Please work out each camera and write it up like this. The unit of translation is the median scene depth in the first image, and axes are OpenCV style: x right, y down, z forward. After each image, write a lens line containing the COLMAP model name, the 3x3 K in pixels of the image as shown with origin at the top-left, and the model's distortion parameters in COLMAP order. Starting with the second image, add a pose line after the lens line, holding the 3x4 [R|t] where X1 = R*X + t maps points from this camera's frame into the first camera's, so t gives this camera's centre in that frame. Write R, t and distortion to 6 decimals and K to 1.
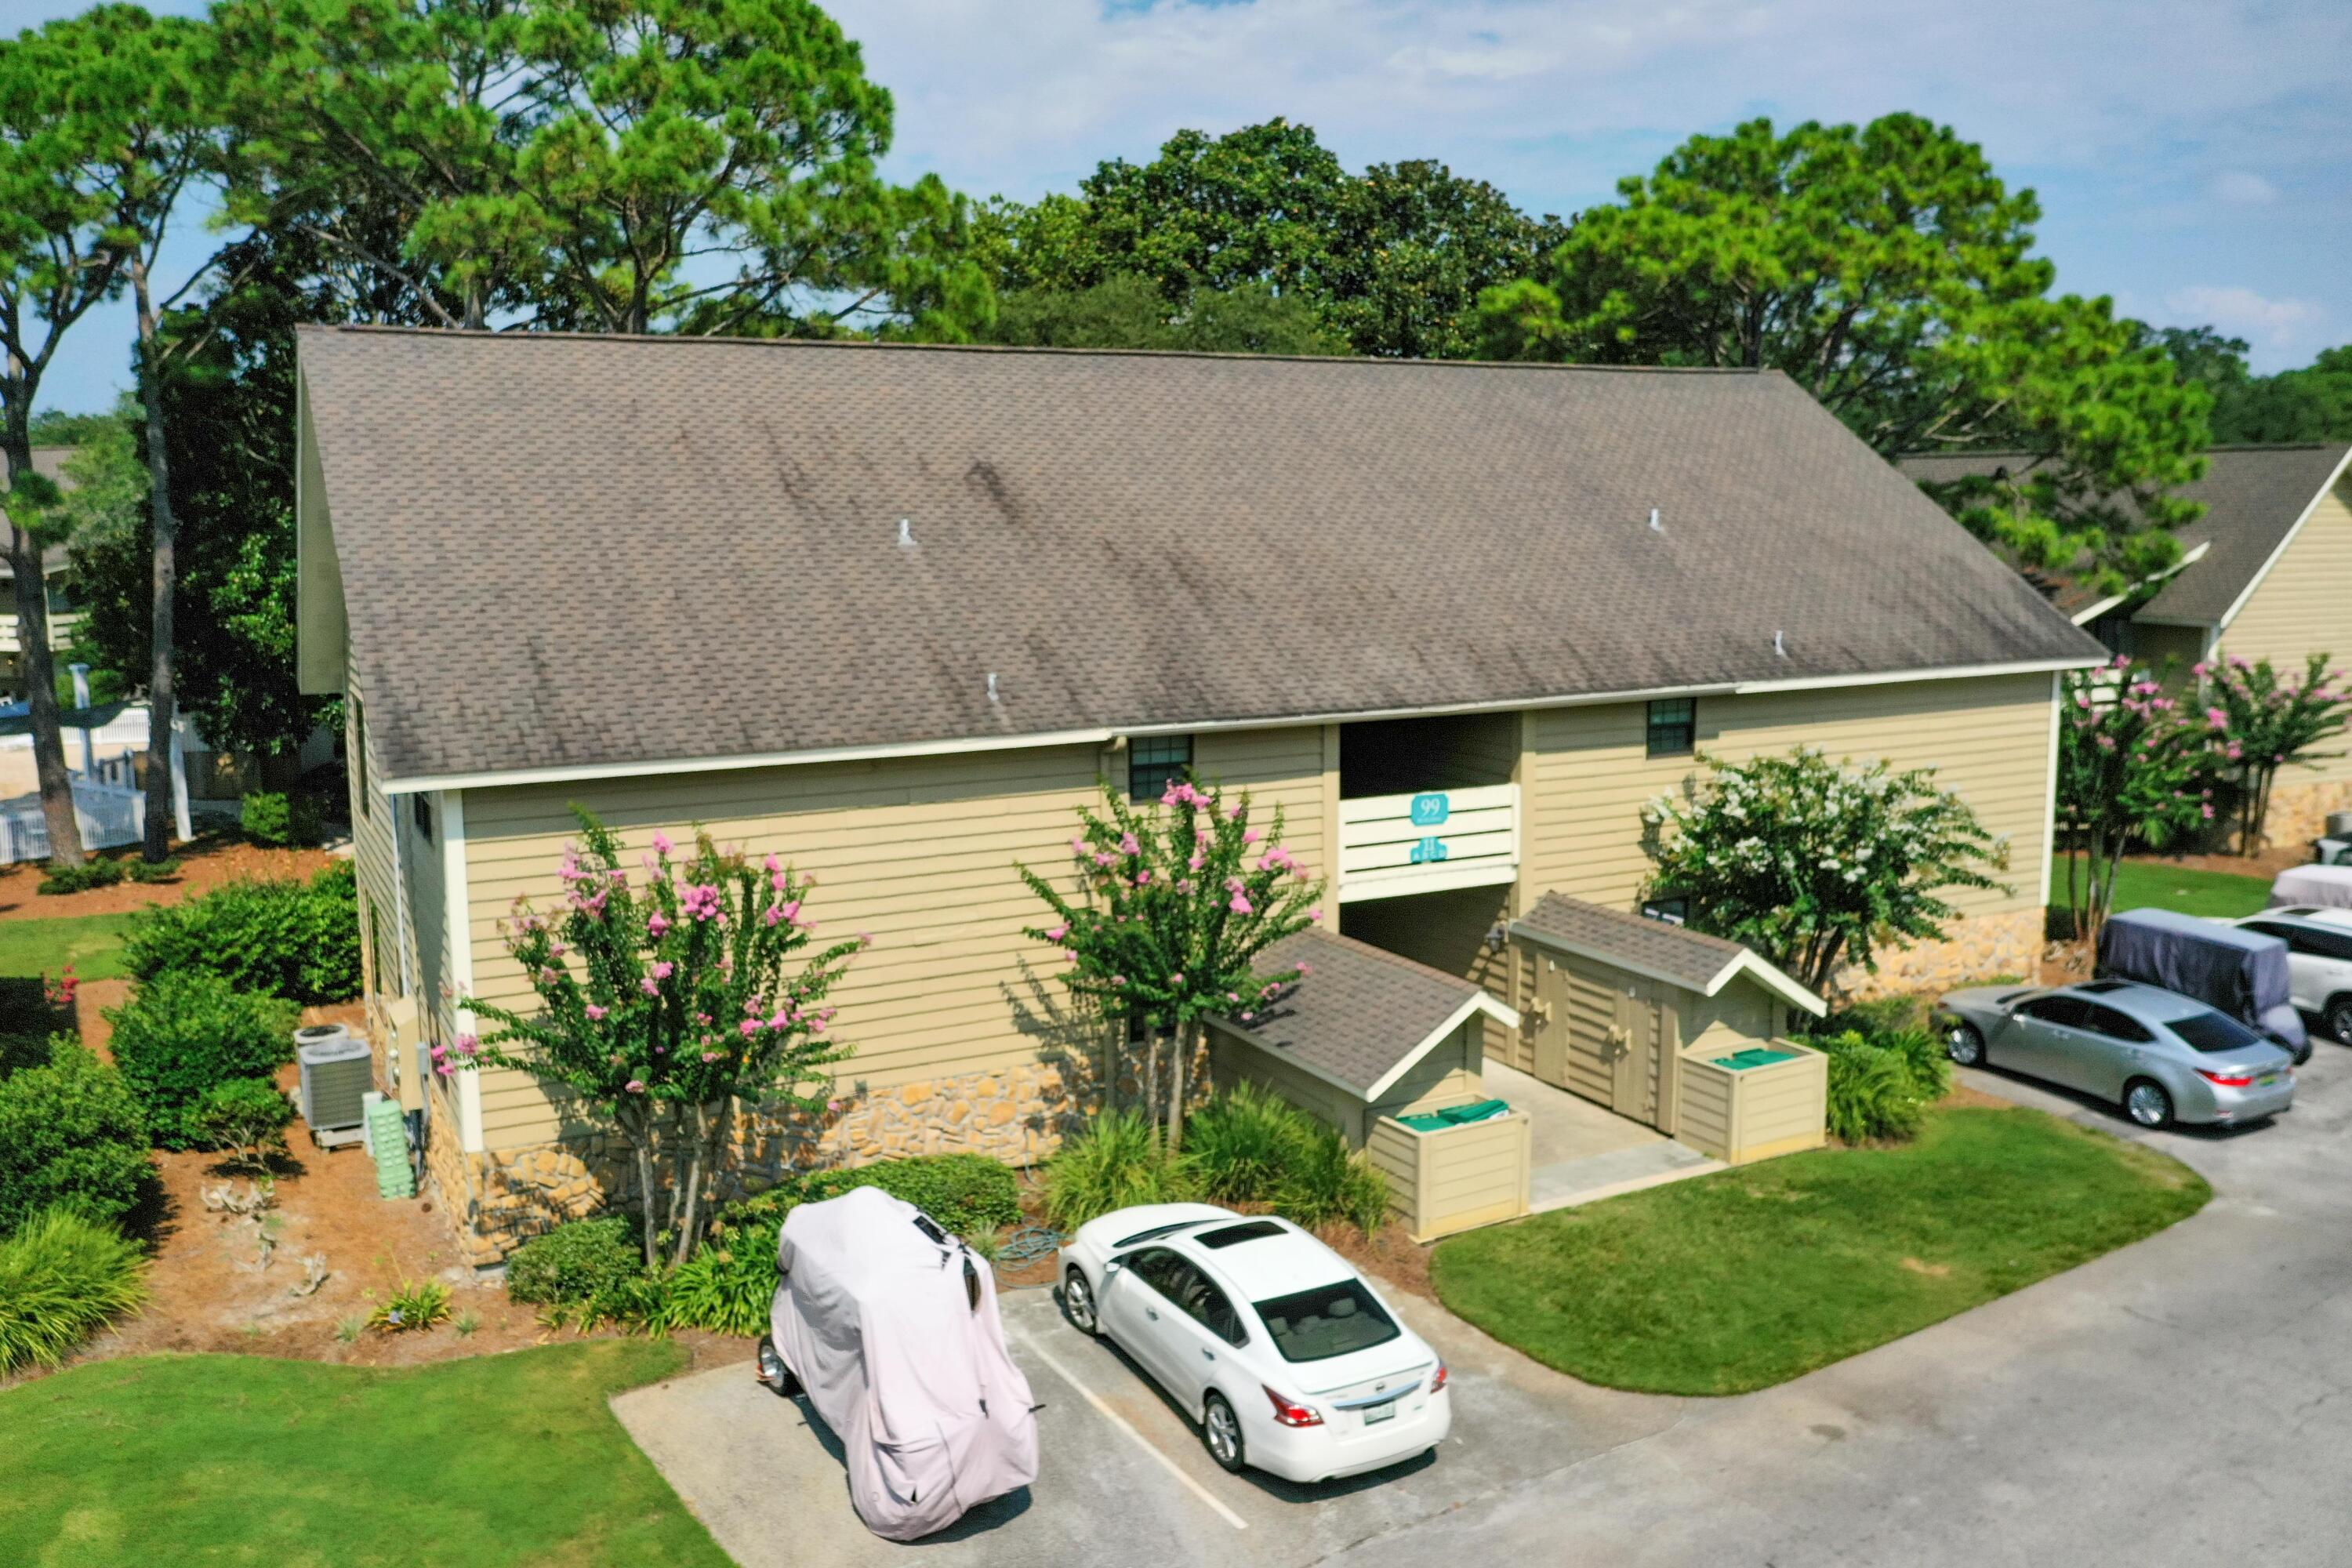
lens RADIAL K [[1906.2, 0, 1174.0], [0, 1906.2, 767.0], [0, 0, 1]] dist [-0.007682, -0.005240]
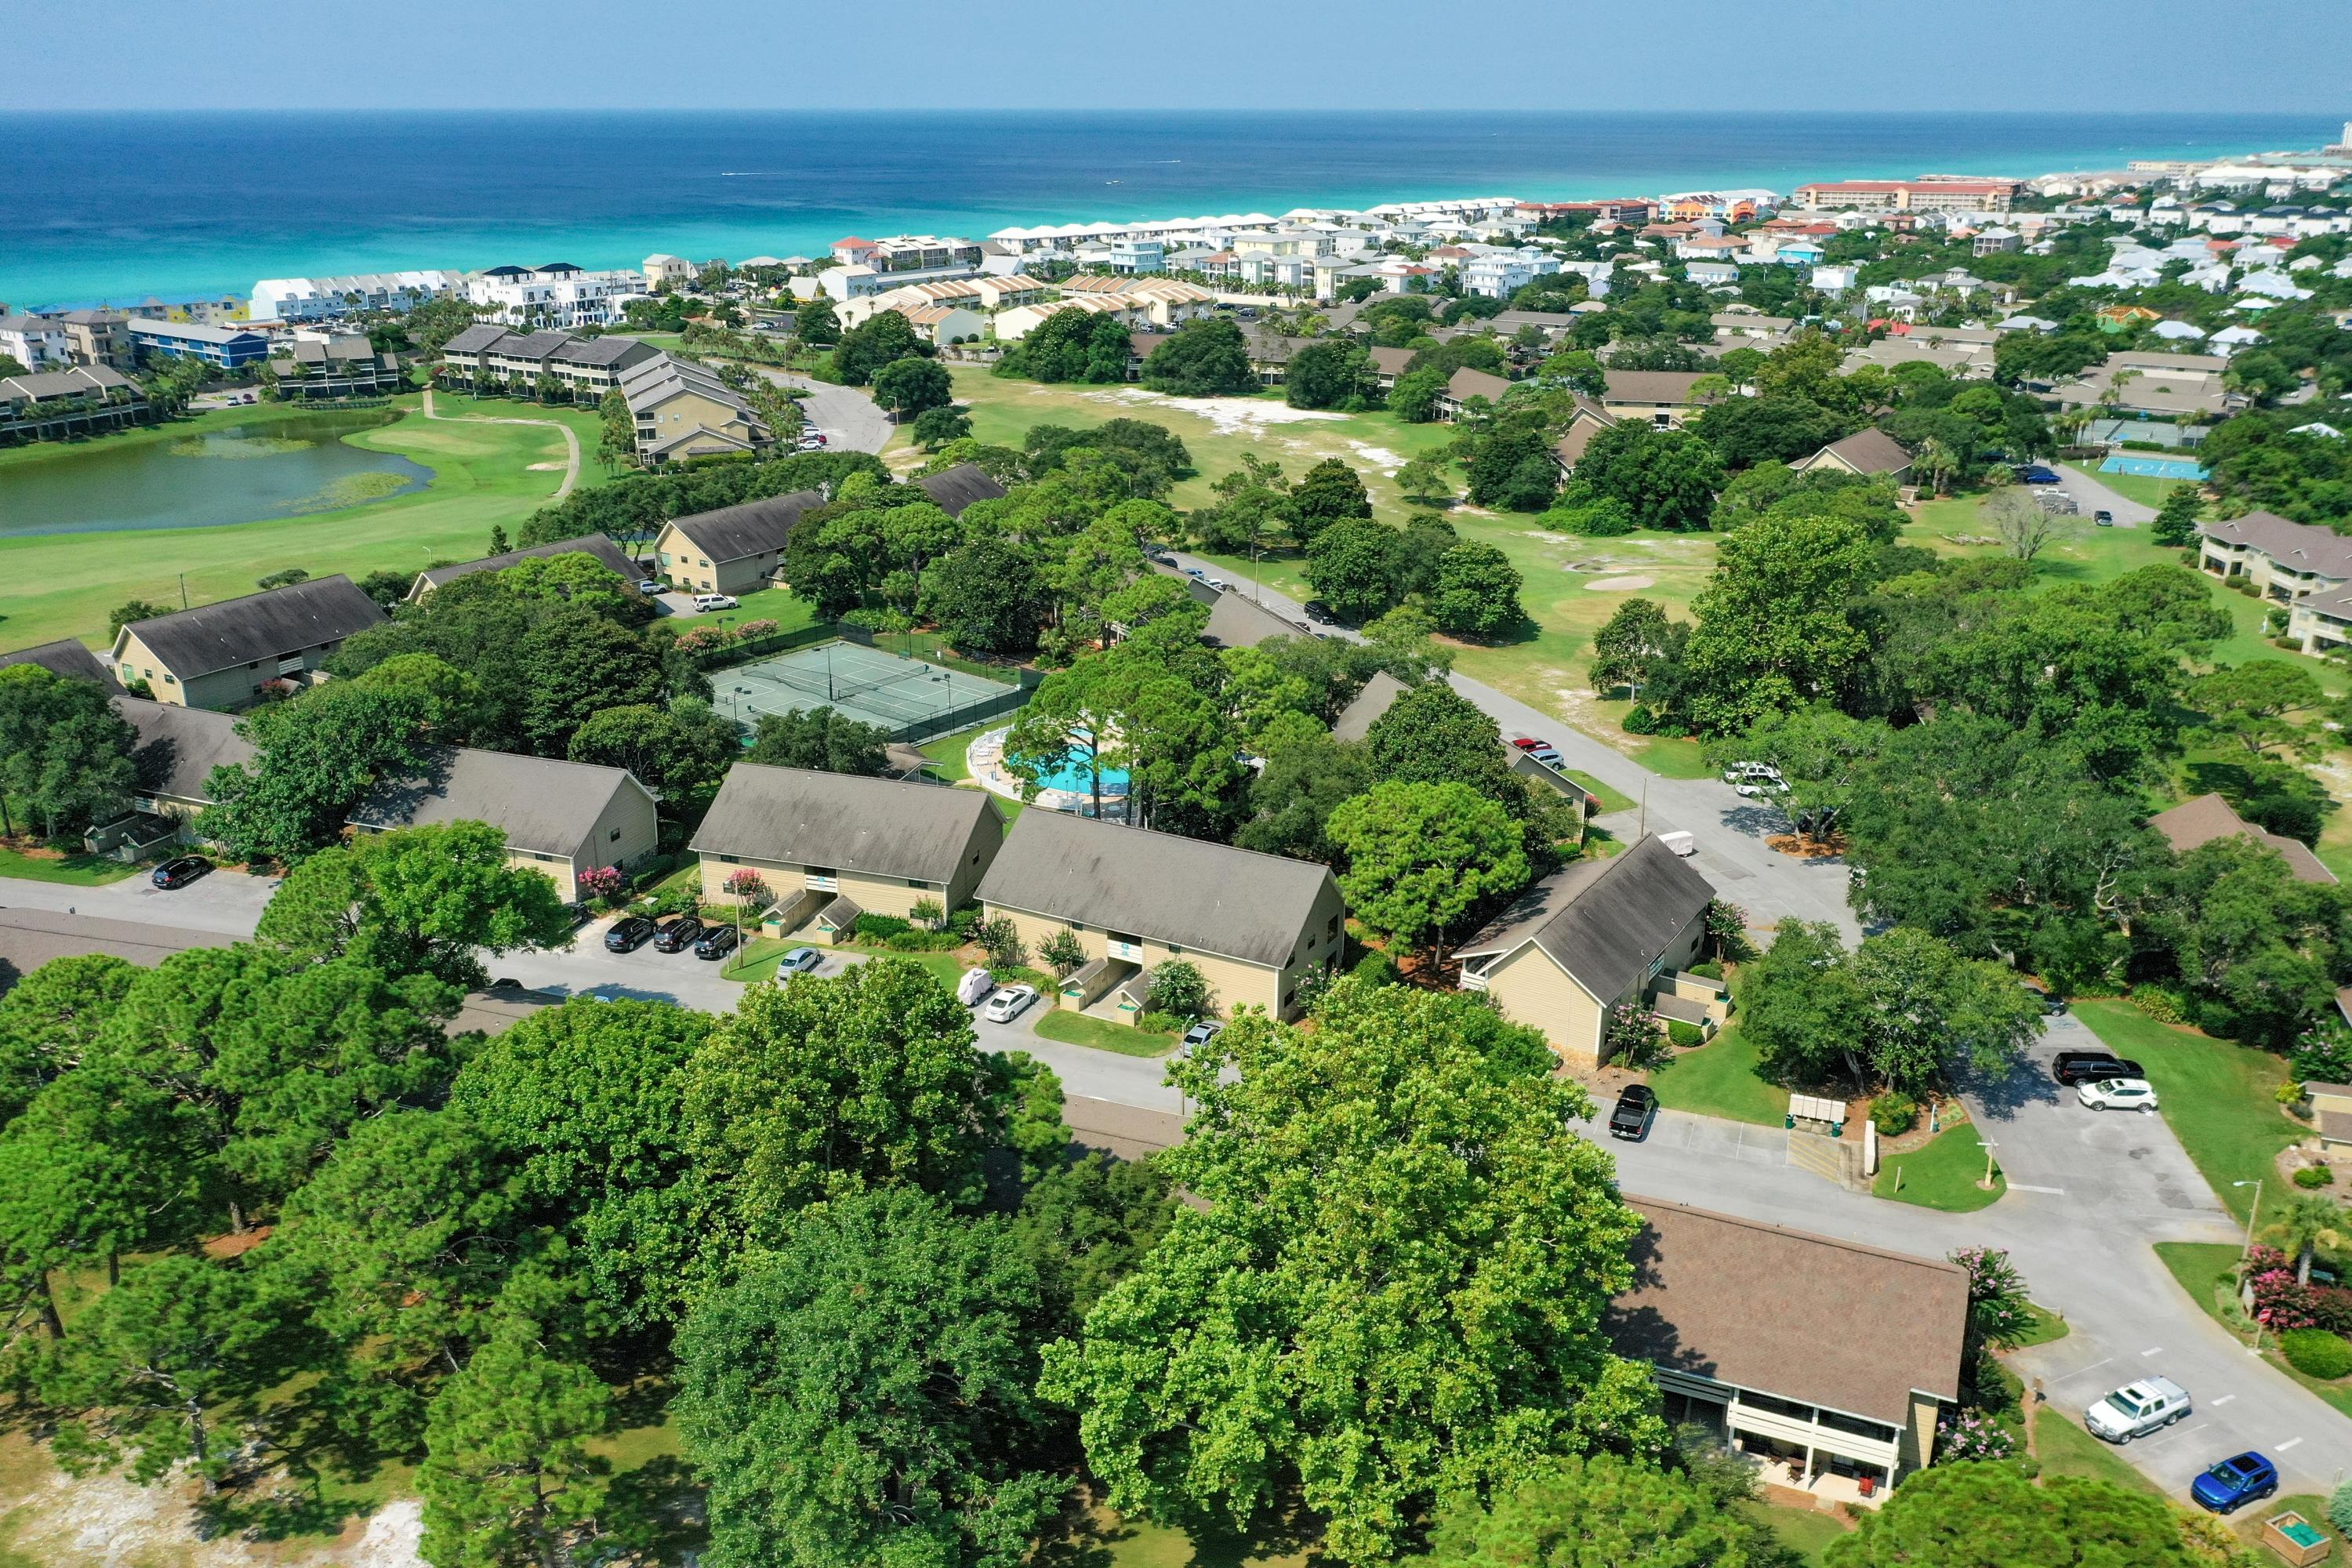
lens RADIAL K [[1906.2, 0, 1174.0], [0, 1906.2, 767.0], [0, 0, 1]] dist [-0.007682, -0.005240]
pose [[0.552257, 0.285952, -0.783099, 4.662561], [-0.127671, 0.957263, 0.259513, -2.046195], [0.823840, -0.043339, 0.565163, -2.095696]]
